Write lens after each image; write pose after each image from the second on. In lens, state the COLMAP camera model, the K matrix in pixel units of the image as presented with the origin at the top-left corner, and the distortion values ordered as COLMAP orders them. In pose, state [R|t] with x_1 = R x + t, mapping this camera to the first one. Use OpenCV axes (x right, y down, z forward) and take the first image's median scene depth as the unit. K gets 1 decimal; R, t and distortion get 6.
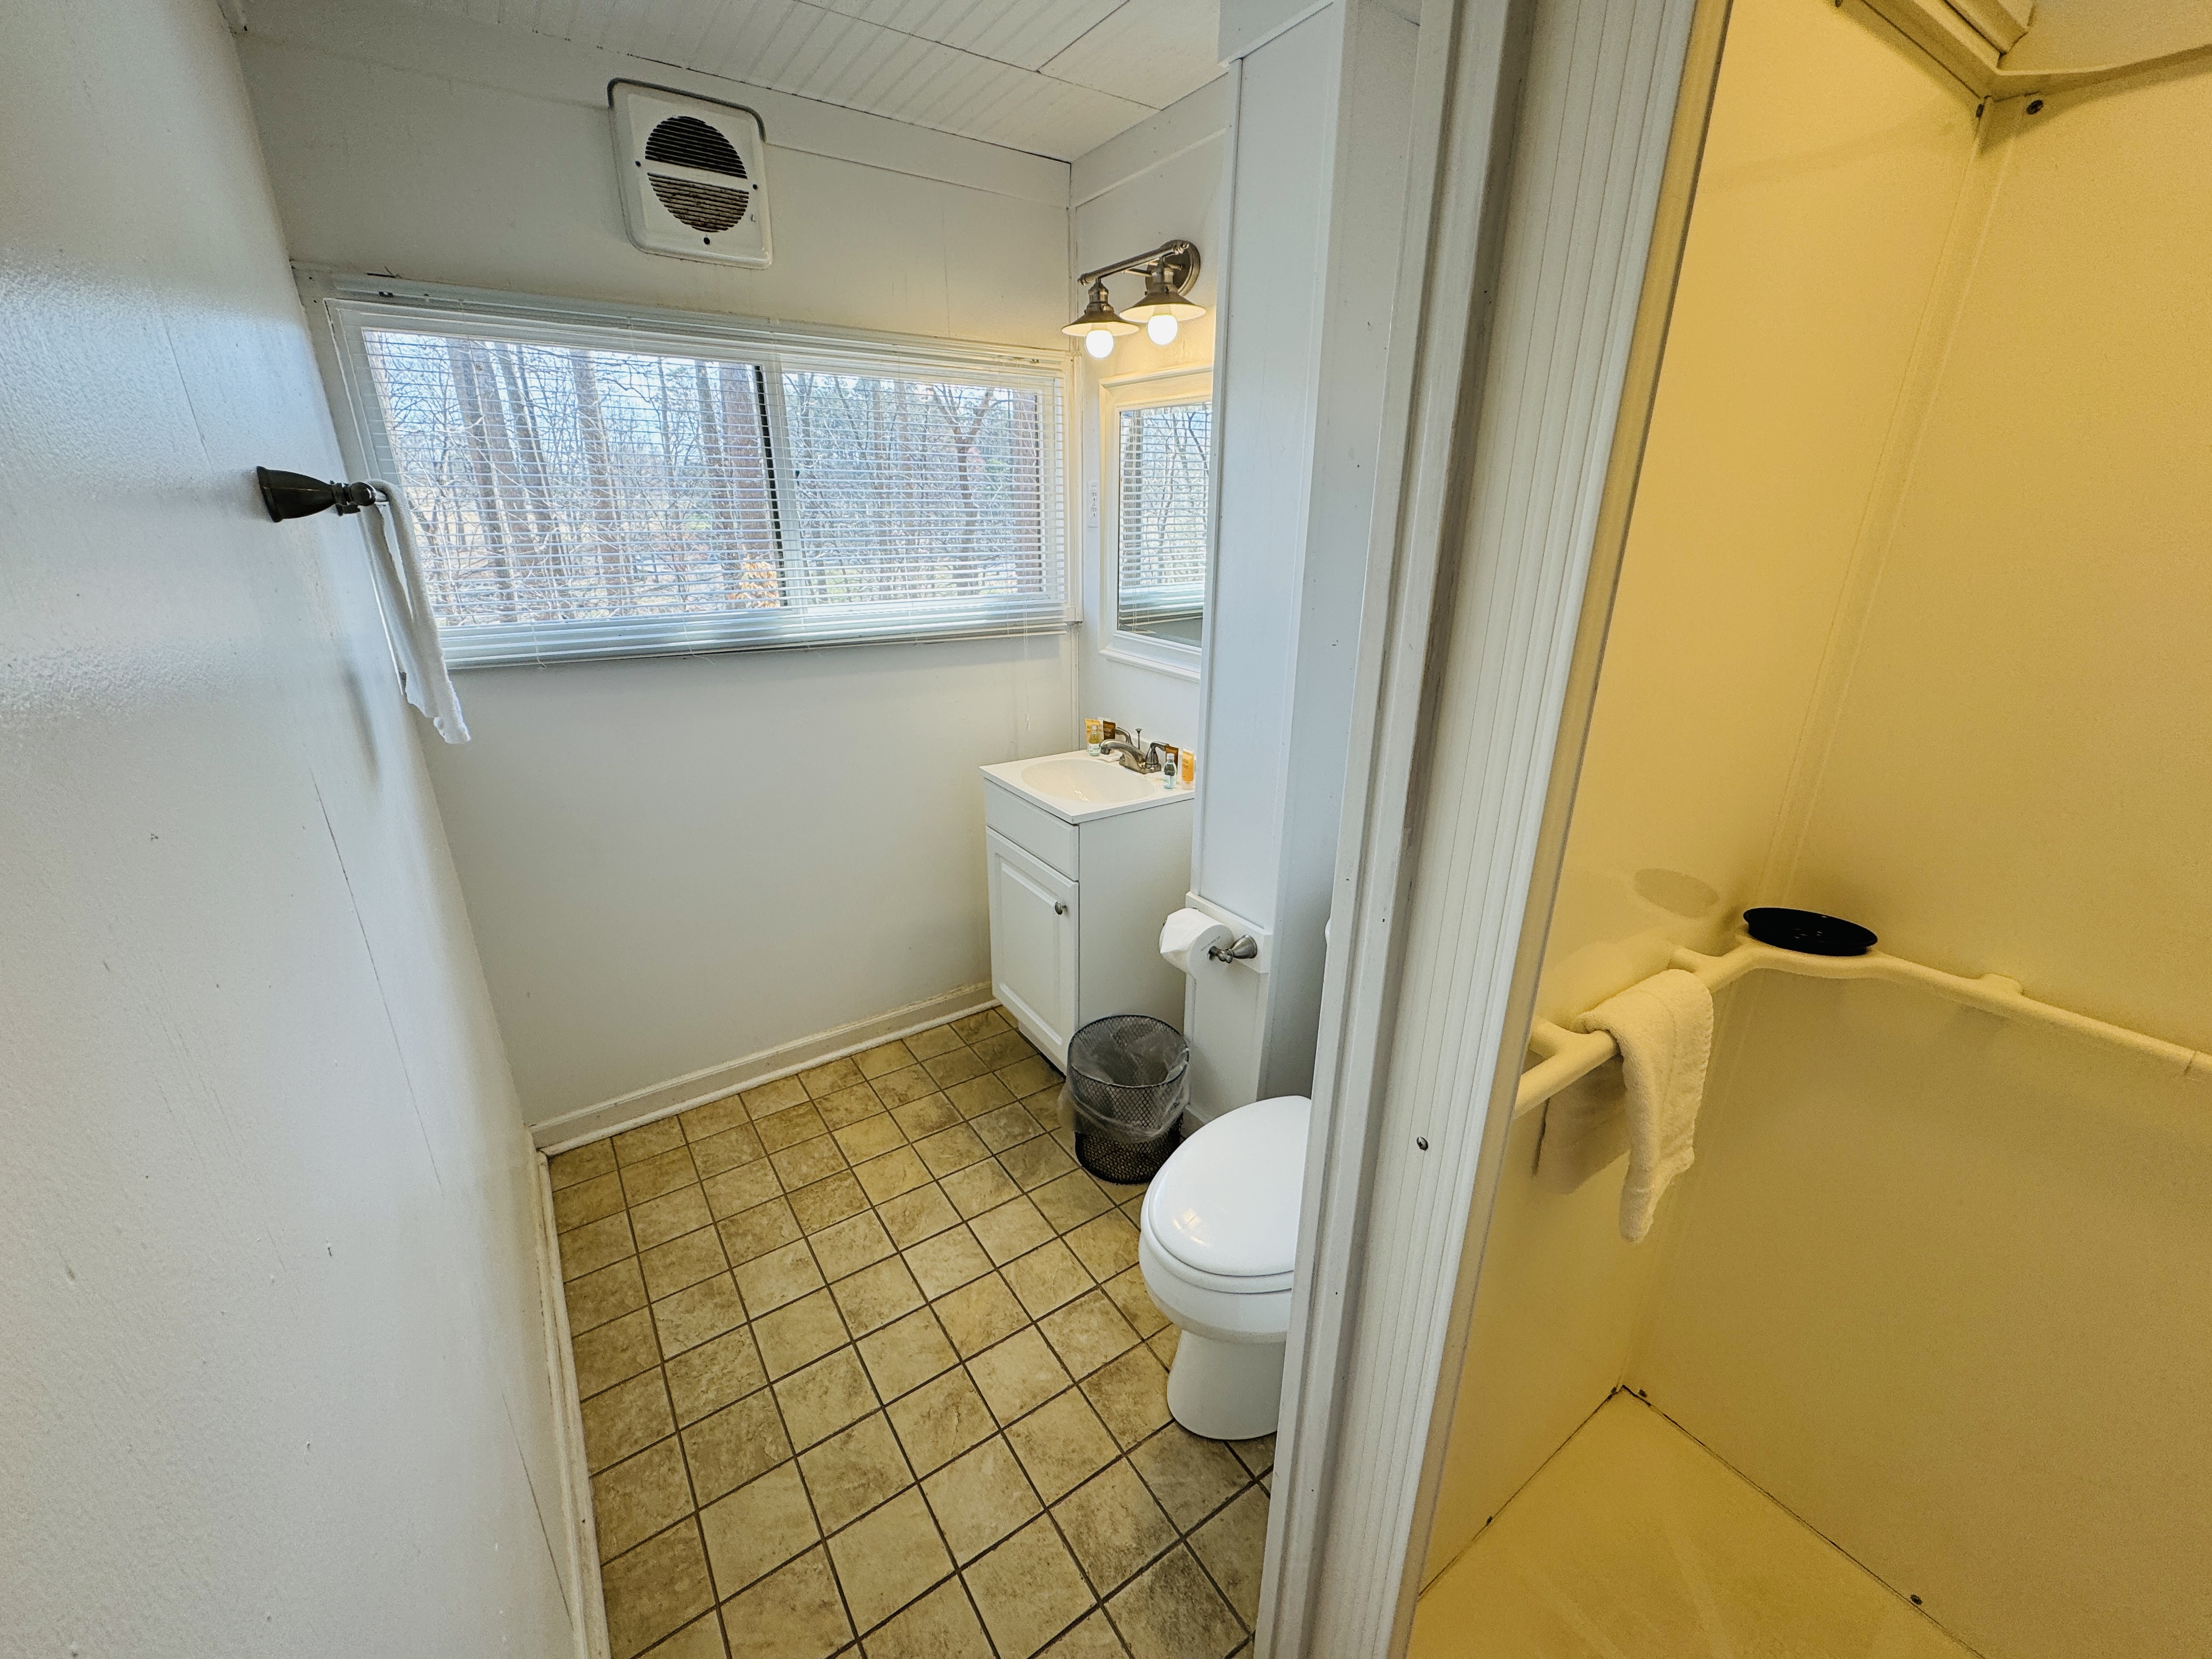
lens RADIAL K [[887.7, 0, 1106.0], [0, 887.7, 829.5], [0, 0, 1]] dist [0.001173, 0.000345]
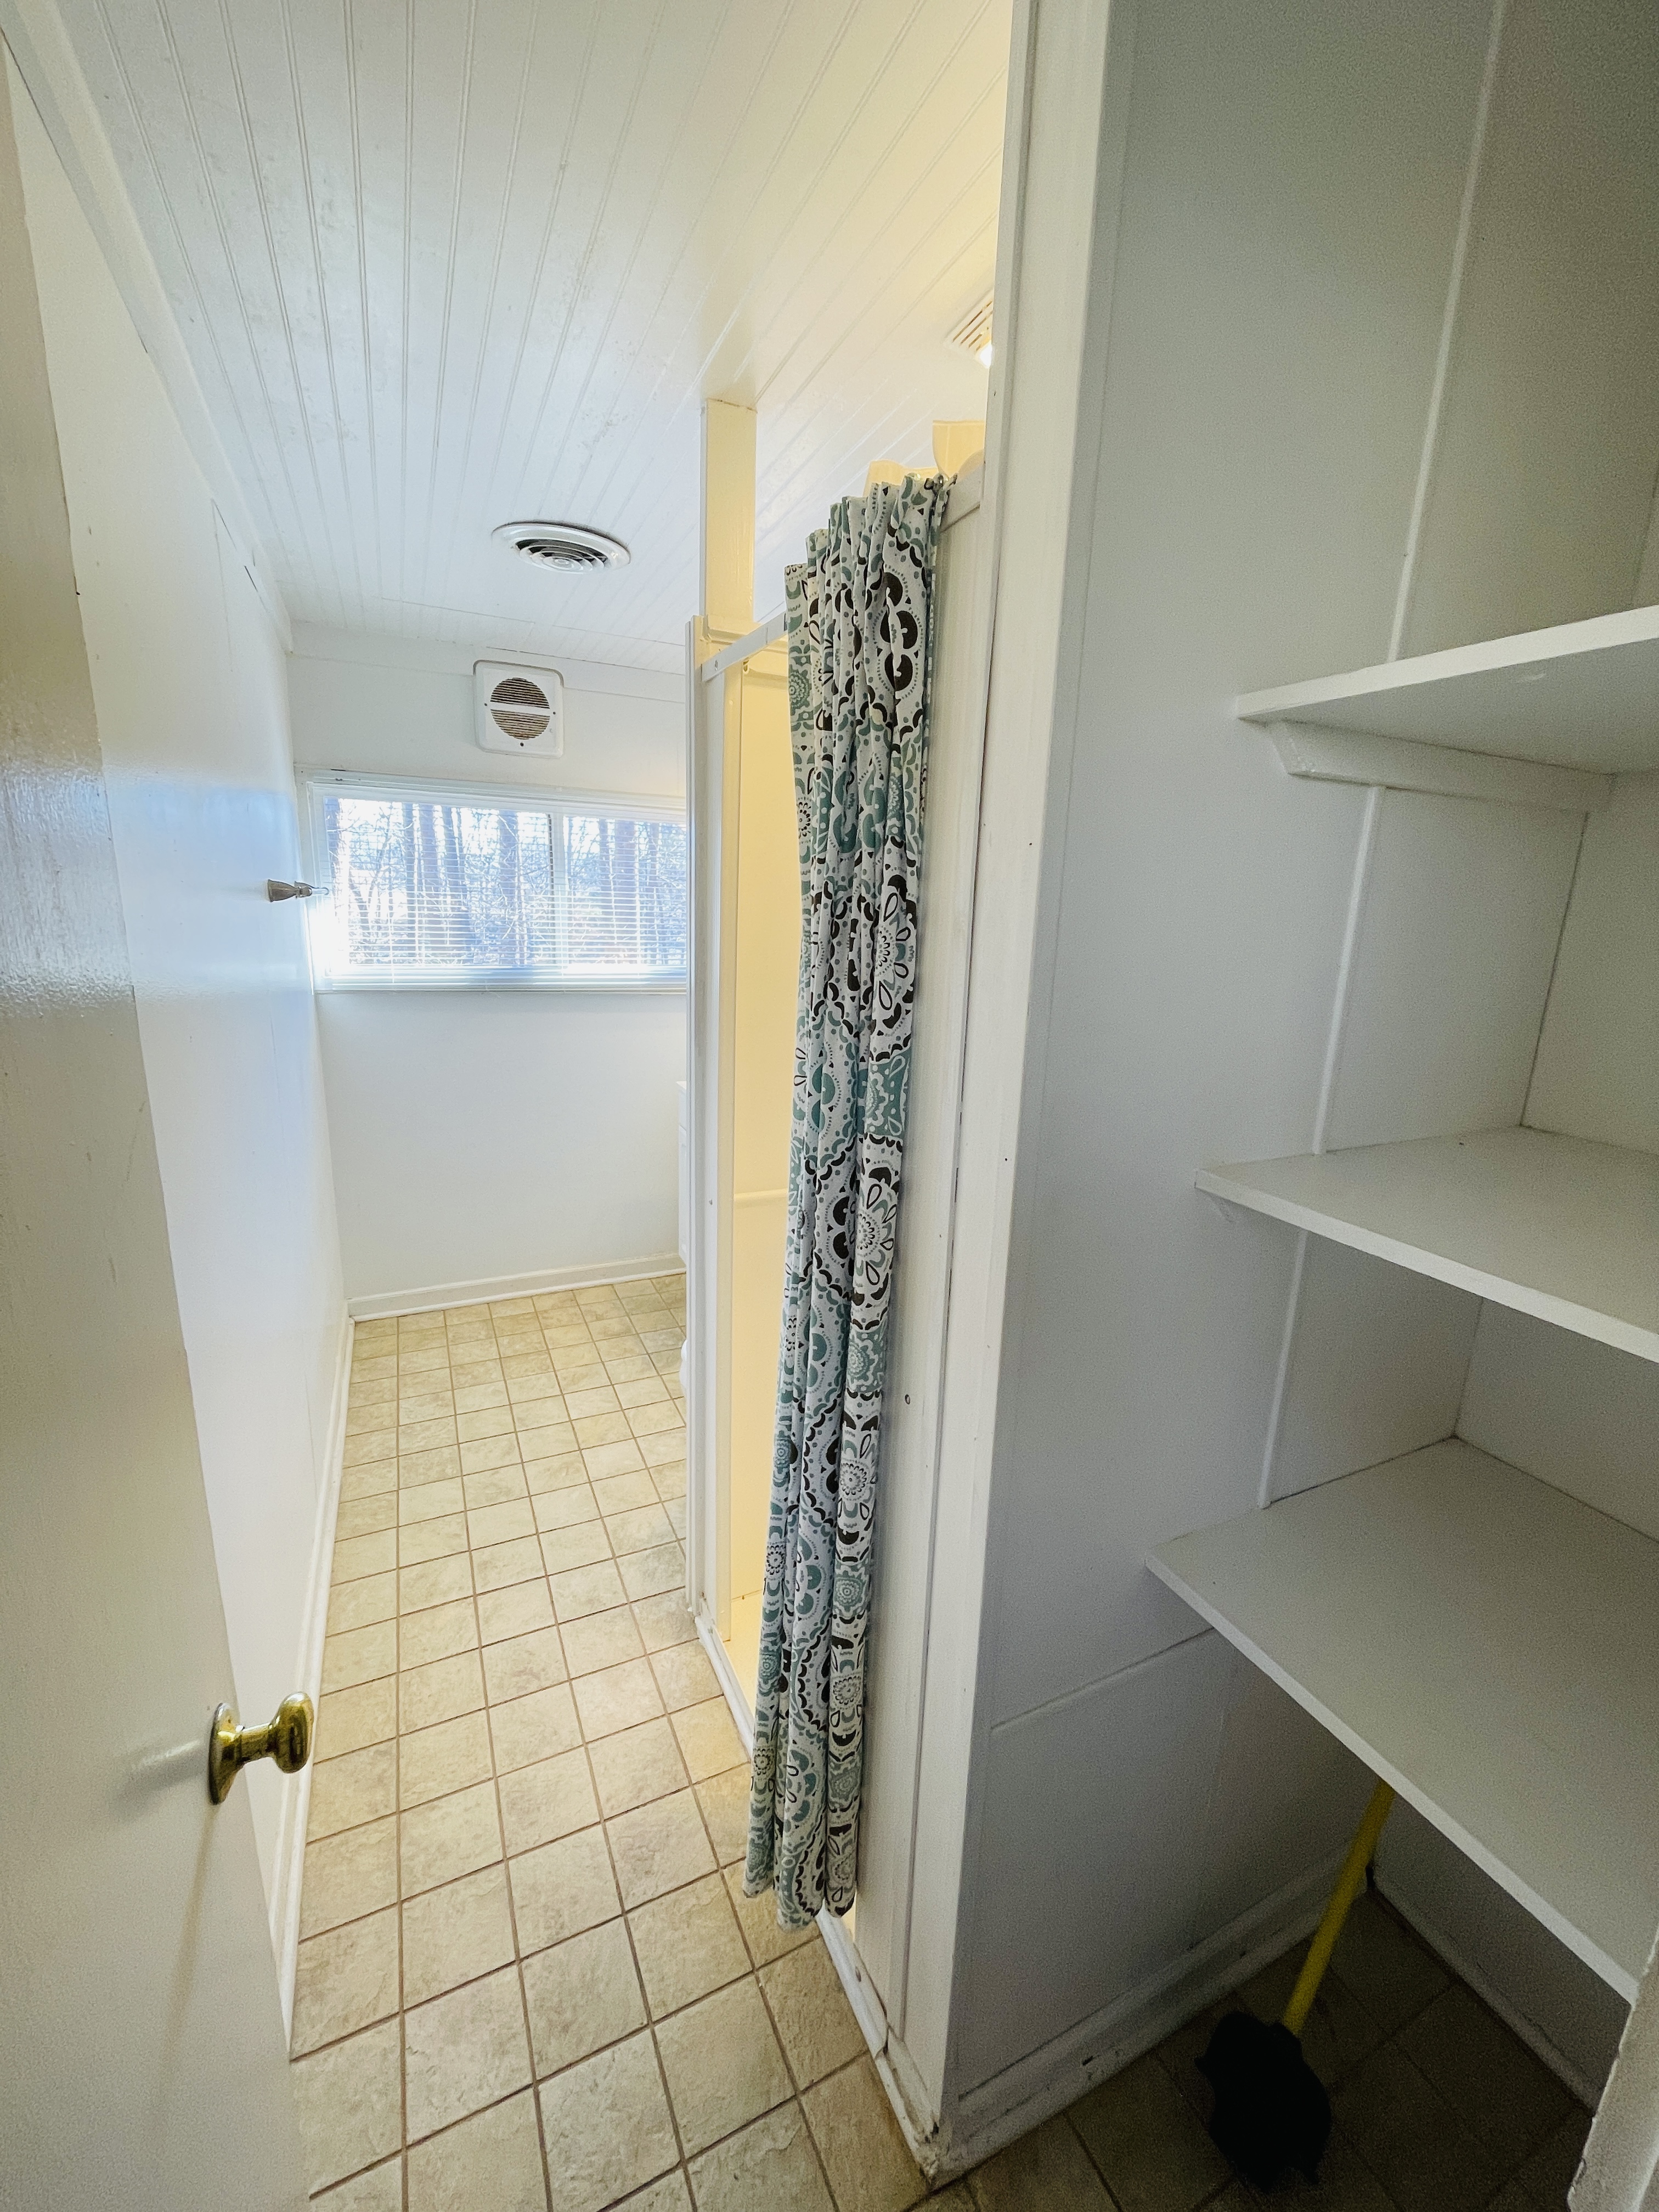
lens RADIAL K [[893.9, 0, 829.5], [0, 893.9, 1106.0], [0, 0, 1]] dist [-0.001659, -0.000192]
pose [[0.987309, 0.065185, -0.144817, 0.368324], [-0.083156, 0.989075, -0.121723, 0.145215], [0.135300, 0.132220, 0.981943, -0.427719]]
